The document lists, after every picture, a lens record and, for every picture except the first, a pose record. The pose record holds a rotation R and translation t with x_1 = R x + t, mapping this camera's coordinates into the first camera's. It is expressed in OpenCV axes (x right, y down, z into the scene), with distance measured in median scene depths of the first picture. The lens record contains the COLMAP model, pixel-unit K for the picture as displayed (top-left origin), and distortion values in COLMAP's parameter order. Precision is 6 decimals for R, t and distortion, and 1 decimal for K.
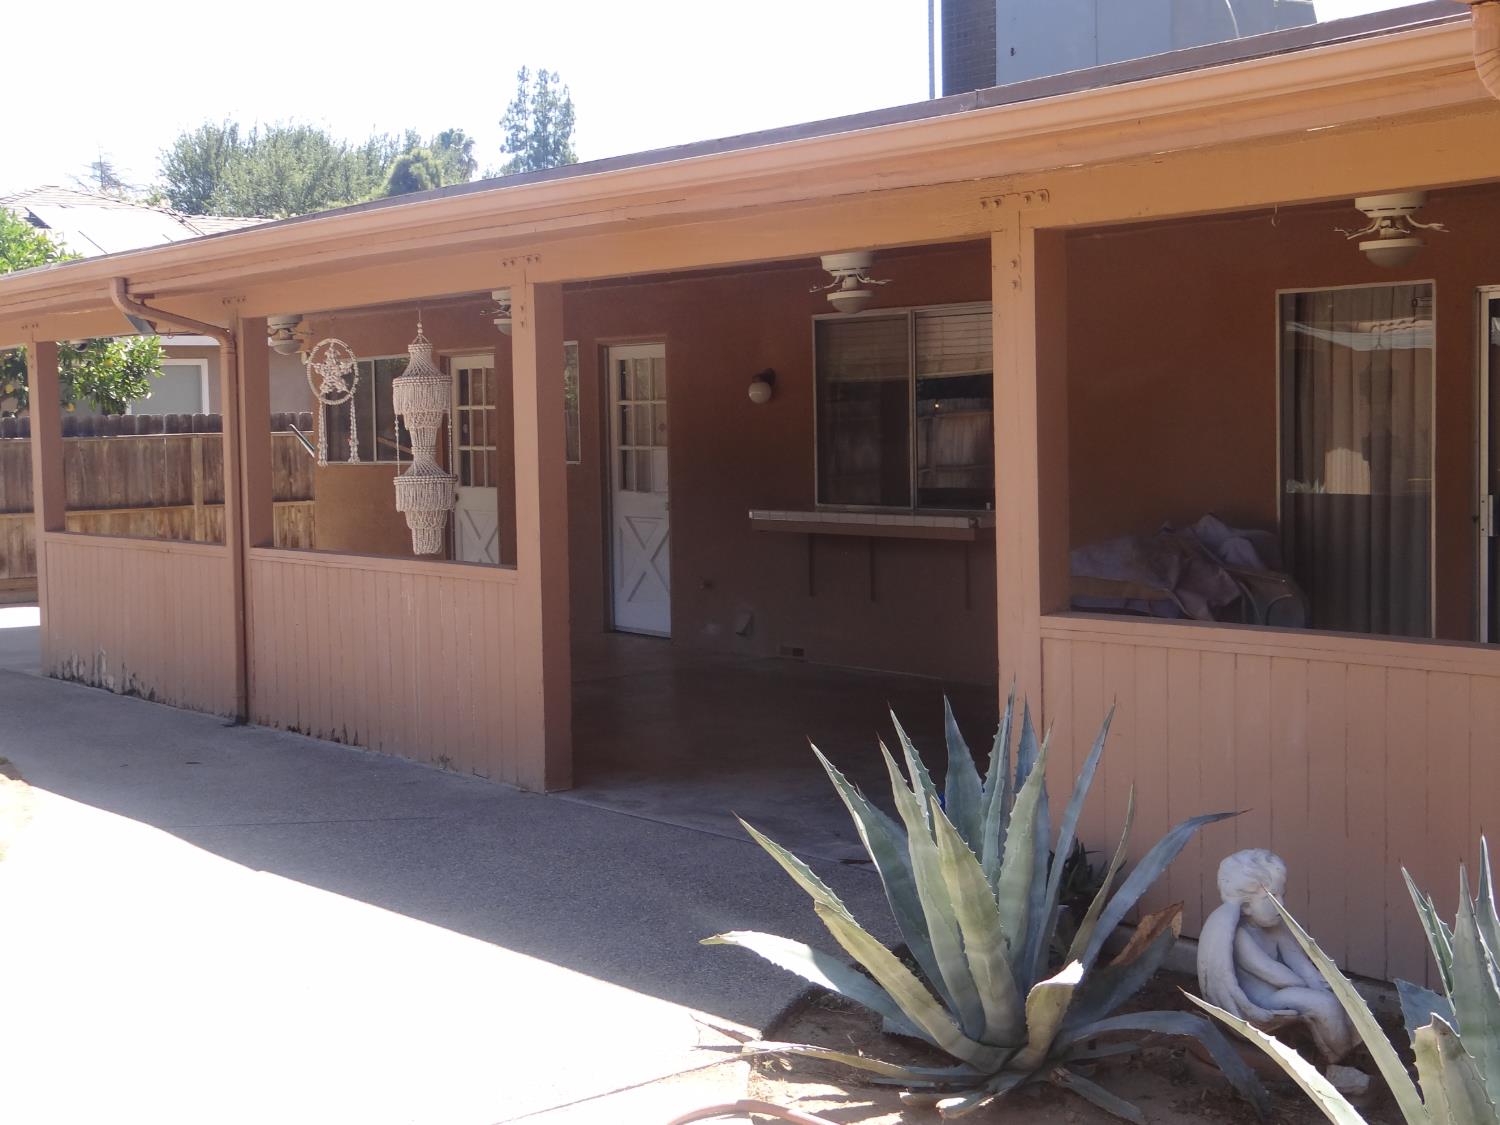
lens RADIAL K [[2189.0, 0, 750.0], [0, 2189.0, 562.5], [0, 0, 1]] dist [0.020383, 0.064088]
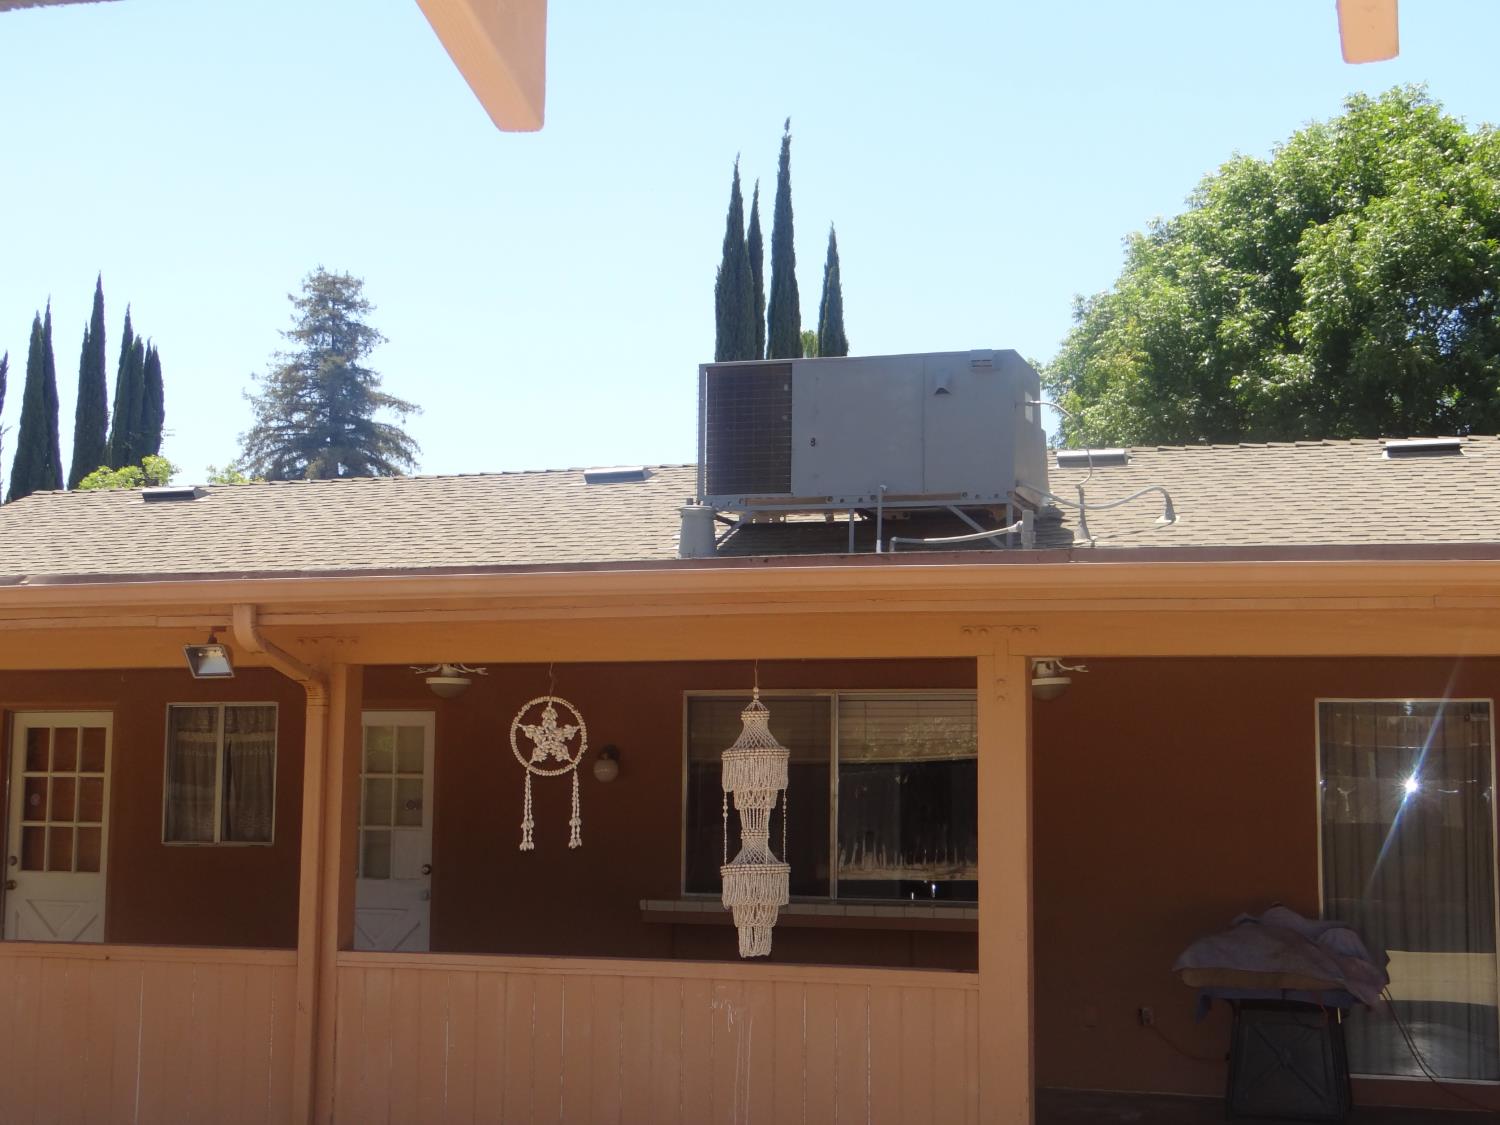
lens RADIAL K [[2189.0, 0, 750.0], [0, 2189.0, 562.5], [0, 0, 1]] dist [0.020383, 0.064088]
pose [[0.815561, 0.087099, 0.572079, -0.614114], [0.012340, 0.985765, -0.167675, -0.011234], [-0.578540, 0.143809, 0.802877, 0.275019]]
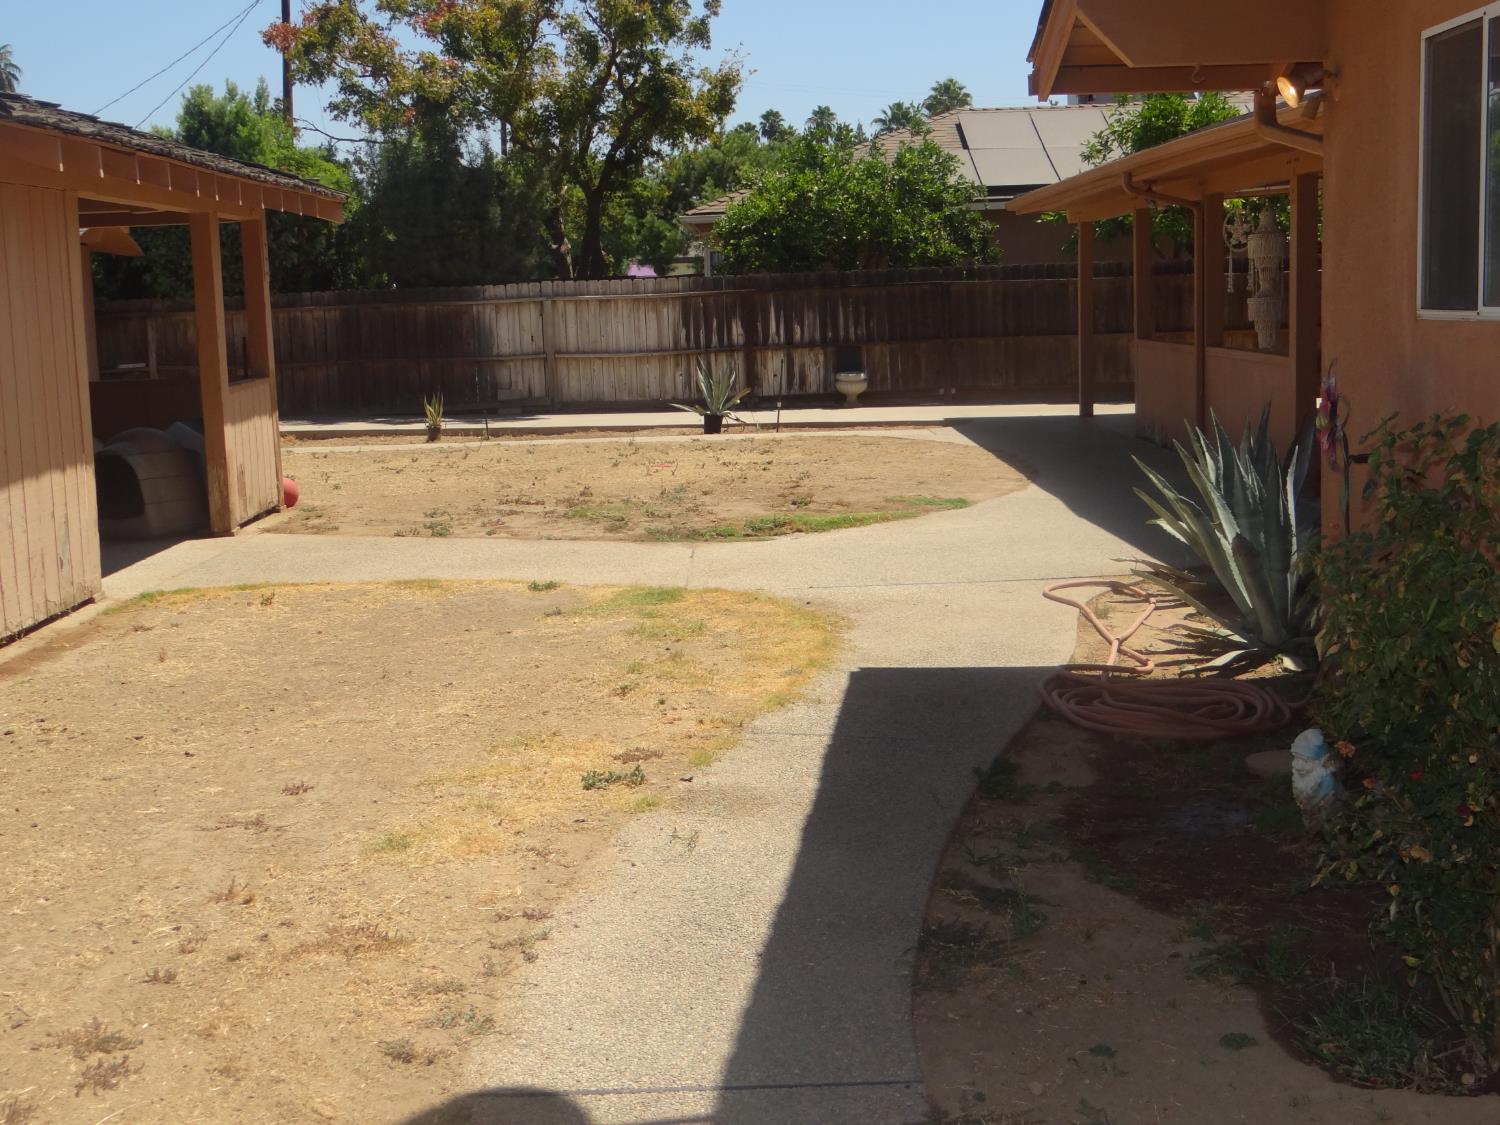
lens RADIAL K [[2189.0, 0, 750.0], [0, 2189.0, 562.5], [0, 0, 1]] dist [0.020383, 0.064088]
pose [[0.793904, 0.072805, -0.603669, 0.483198], [-0.029556, 0.996253, 0.081282, 0.030086], [0.607325, -0.046688, 0.793081, -0.437003]]
